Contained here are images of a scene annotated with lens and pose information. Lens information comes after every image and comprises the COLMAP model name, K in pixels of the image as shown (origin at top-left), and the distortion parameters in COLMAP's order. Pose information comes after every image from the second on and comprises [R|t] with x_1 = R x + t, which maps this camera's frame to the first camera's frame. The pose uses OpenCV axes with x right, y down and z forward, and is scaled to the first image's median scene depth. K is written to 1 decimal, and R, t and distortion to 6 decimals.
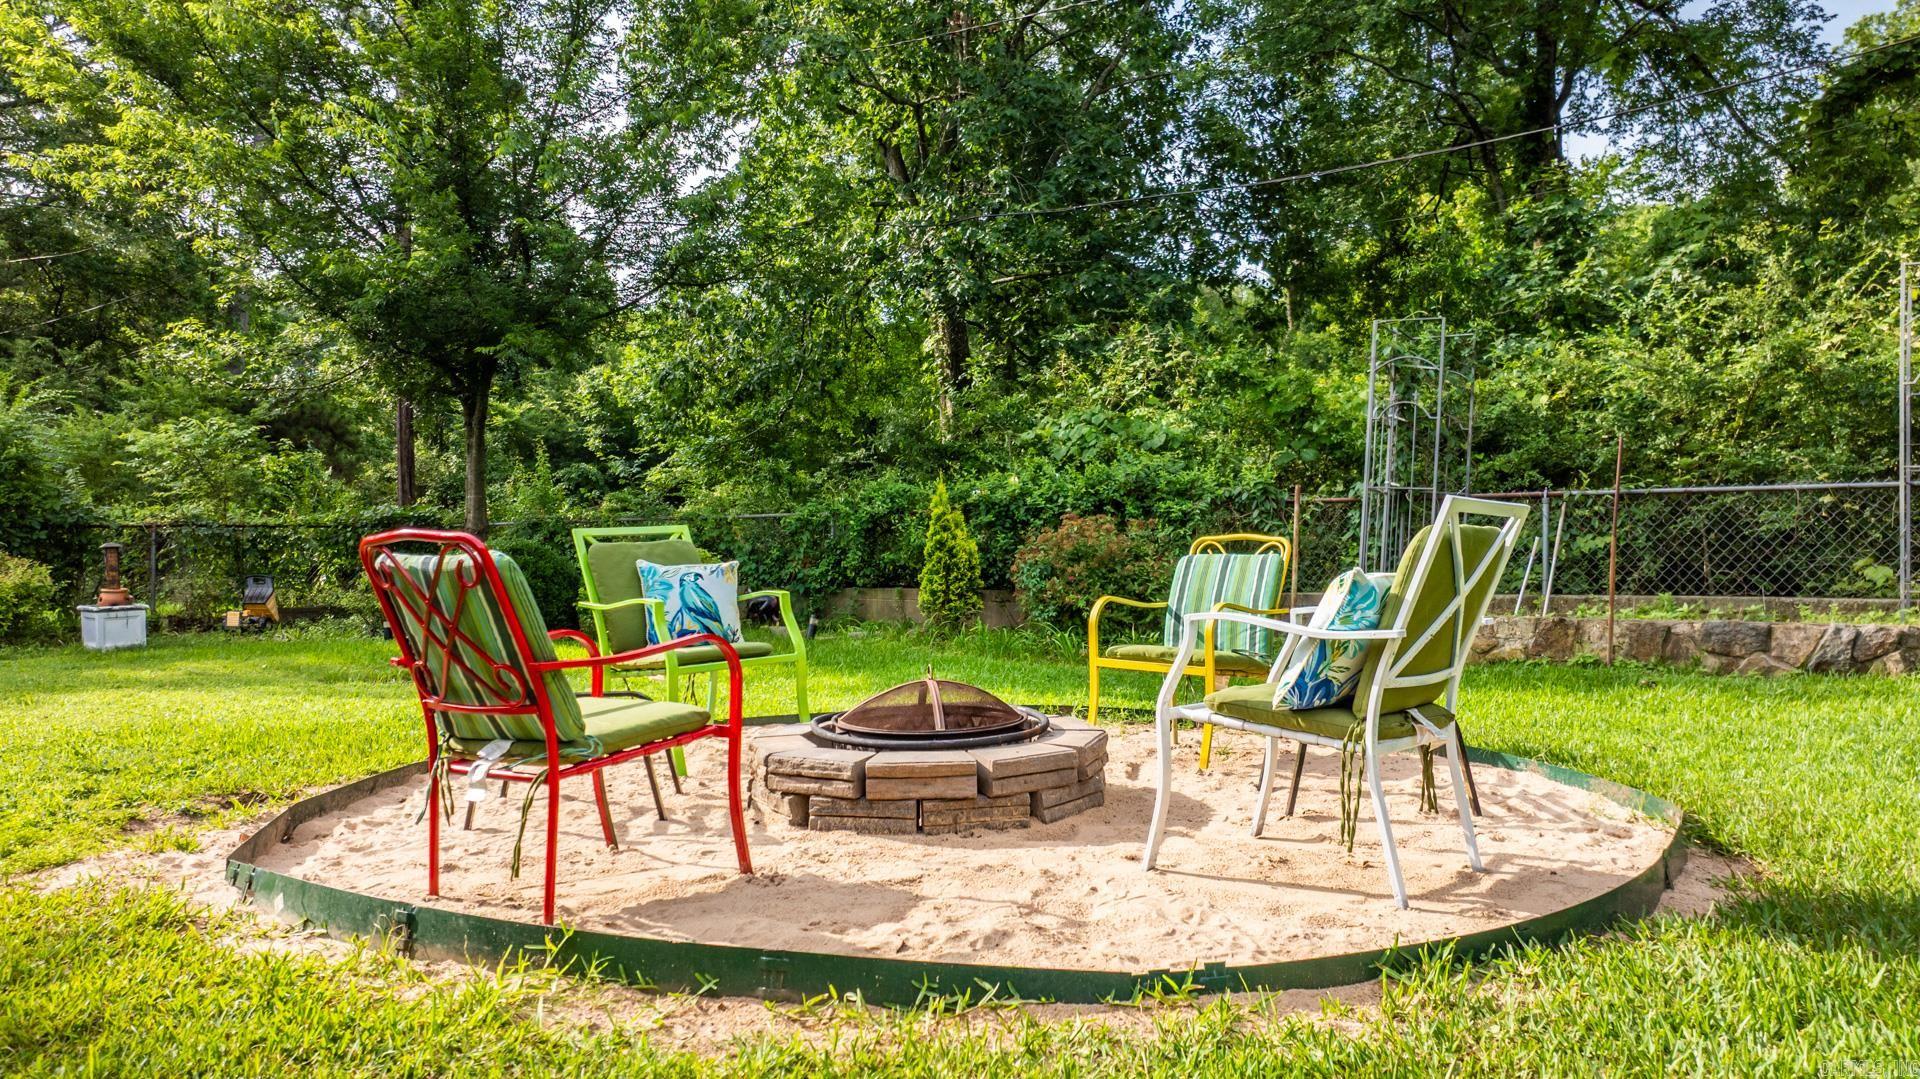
lens RADIAL K [[1374.0, 0, 960.0], [0, 1374.0, 539.5], [0, 0, 1]] dist [-0.077948, -0.001925]
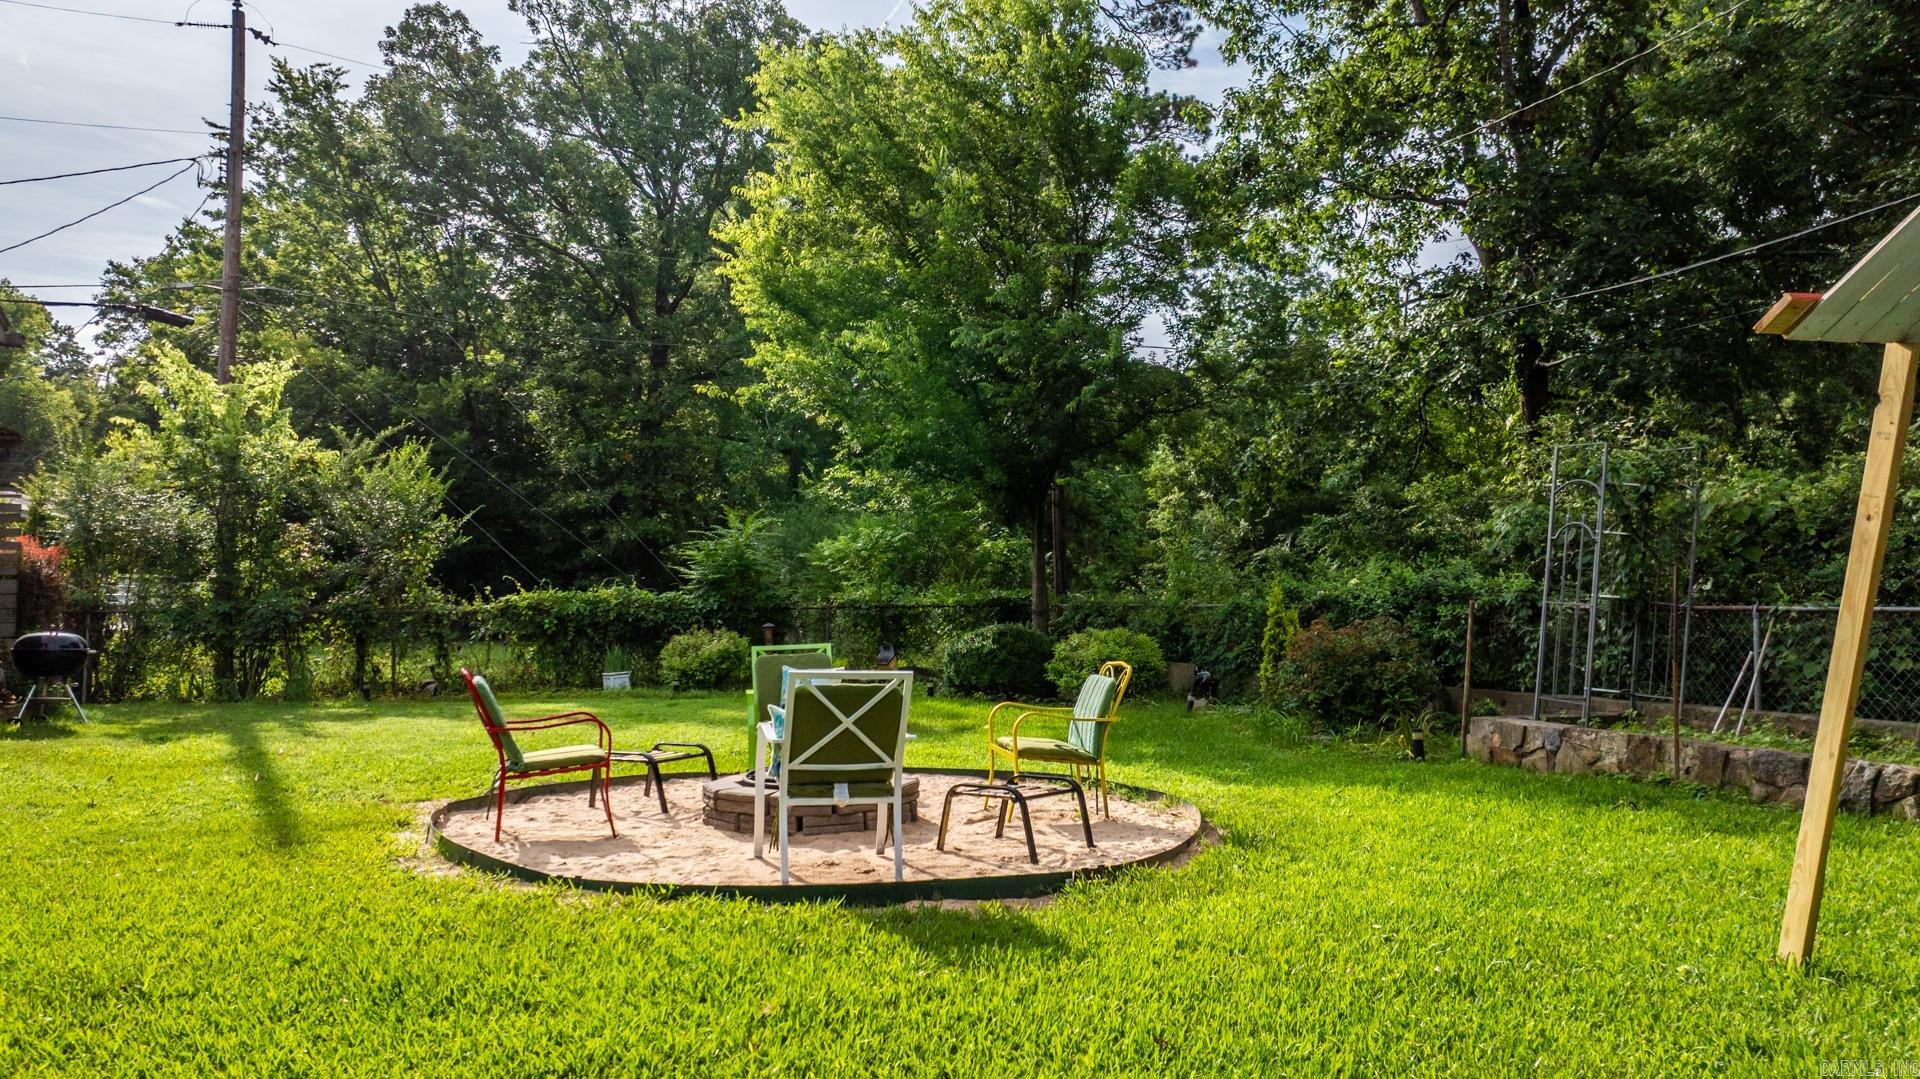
lens RADIAL K [[1374.0, 0, 960.0], [0, 1374.0, 539.5], [0, 0, 1]] dist [-0.077948, -0.001925]
pose [[0.794003, -0.016951, -0.607678, 0.695171], [-0.002586, 0.999508, -0.031260, -0.062879], [0.607909, 0.026392, 0.793568, -0.153942]]
